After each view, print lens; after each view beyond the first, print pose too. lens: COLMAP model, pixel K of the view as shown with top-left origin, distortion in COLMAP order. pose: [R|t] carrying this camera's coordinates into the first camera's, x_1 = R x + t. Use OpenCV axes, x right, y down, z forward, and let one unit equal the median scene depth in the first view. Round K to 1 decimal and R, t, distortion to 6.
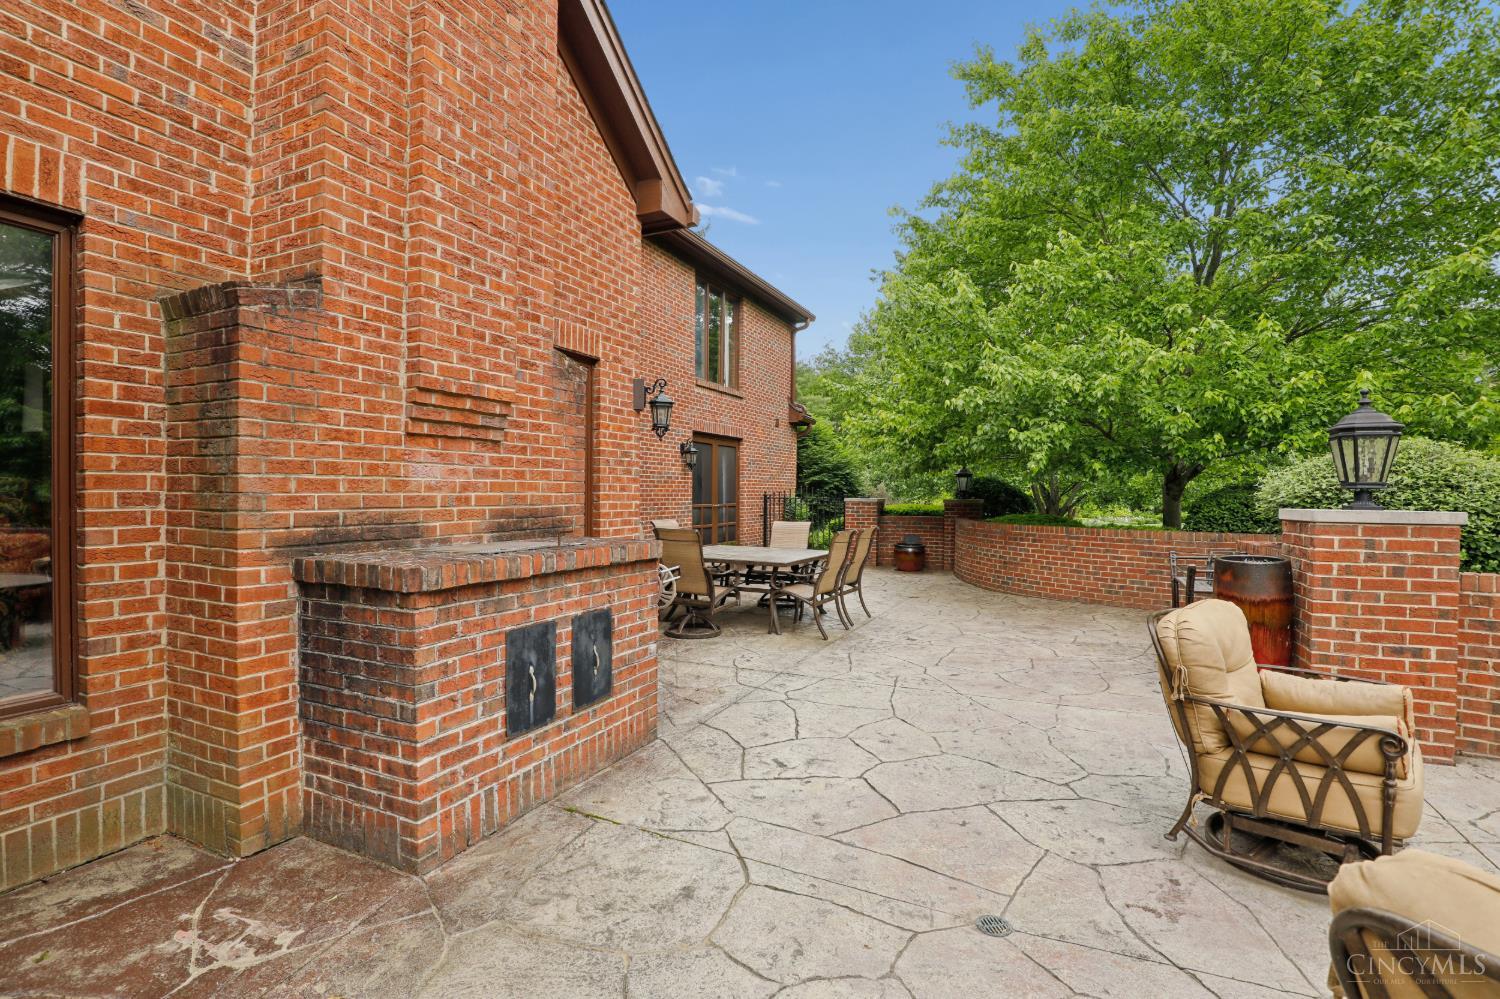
lens RADIAL K [[680.3, 0, 748.0], [0, 680.3, 499.3], [0, 0, 1]] dist [-0.021306, 0.001669]
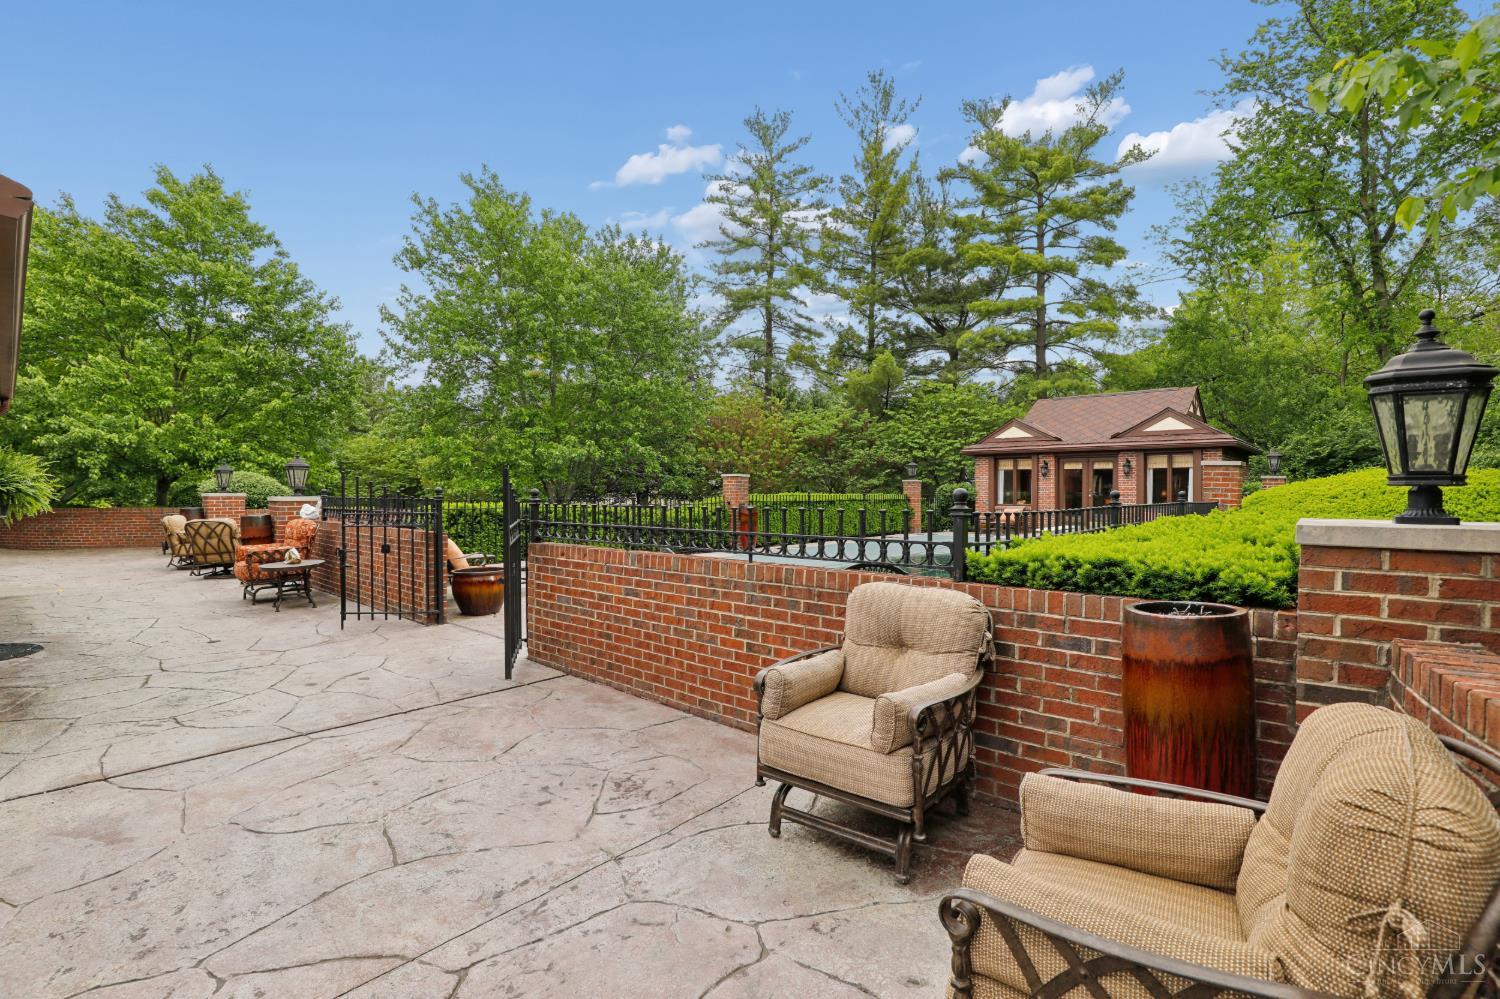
lens RADIAL K [[680.3, 0, 746.6], [0, 680.3, 498.0], [0, 0, 1]] dist [-0.021306, 0.001669]
pose [[0.282501, -0.005872, 0.959249, -0.957759], [0.006680, 0.999969, 0.004154, 0.024589], [-0.959244, 0.005234, 0.282532, -1.484232]]
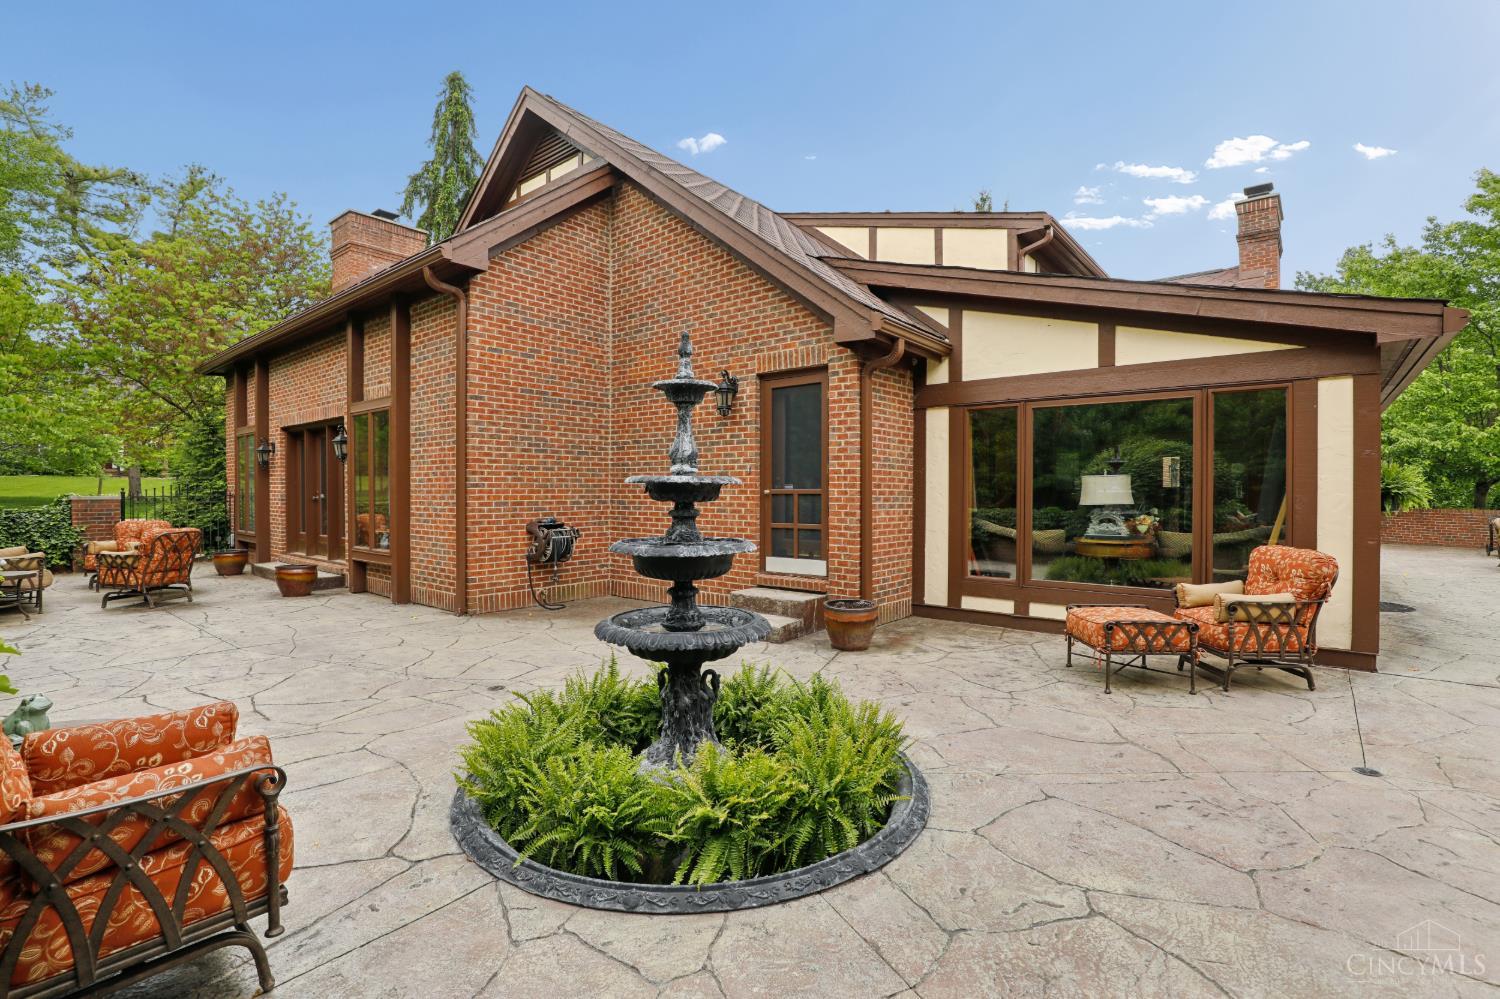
lens RADIAL K [[680.3, 0, 746.0], [0, 680.3, 493.6], [0, 0, 1]] dist [-0.021306, 0.001669]
pose [[0.969138, 0.010841, -0.246281, -1.233250], [-0.011430, 0.999934, -0.000959, 0.028173], [0.246255, 0.003744, 0.969198, -1.776219]]
